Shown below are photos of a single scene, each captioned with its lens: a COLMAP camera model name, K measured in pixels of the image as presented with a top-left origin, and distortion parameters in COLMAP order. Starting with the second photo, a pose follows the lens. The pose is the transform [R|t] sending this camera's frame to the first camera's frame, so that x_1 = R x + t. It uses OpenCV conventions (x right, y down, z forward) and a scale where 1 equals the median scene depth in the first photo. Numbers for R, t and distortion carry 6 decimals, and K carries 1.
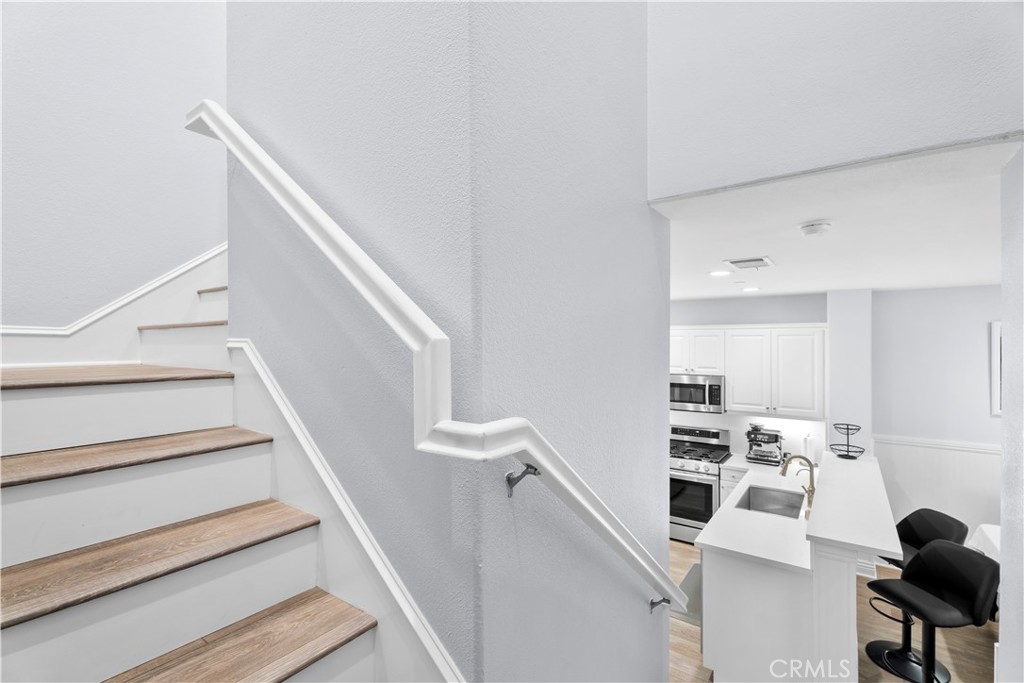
lens RADIAL K [[466.1, 0, 513.1], [0, 466.1, 341.1], [0, 0, 1]] dist [0.002197, 0.000374]
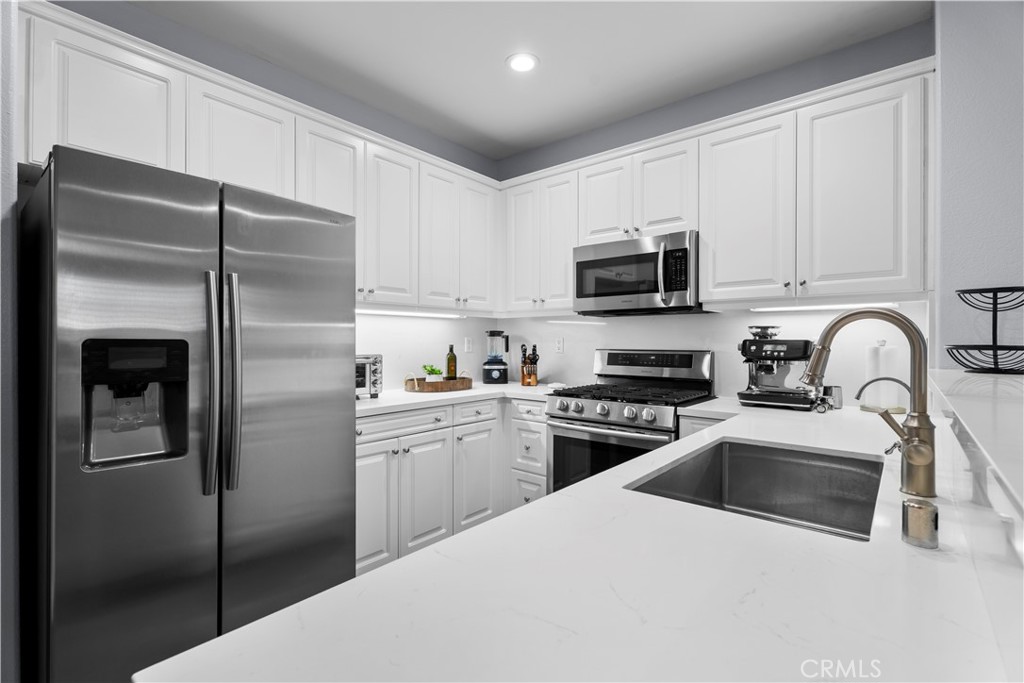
lens RADIAL K [[466.1, 0, 510.4], [0, 466.1, 342.6], [0, 0, 1]] dist [0.002197, 0.000374]
pose [[0.997041, -0.003233, -0.076805, 0.306336], [0.004112, 0.999928, 0.011297, 0.189873], [0.076763, -0.011580, 0.996982, 0.516833]]
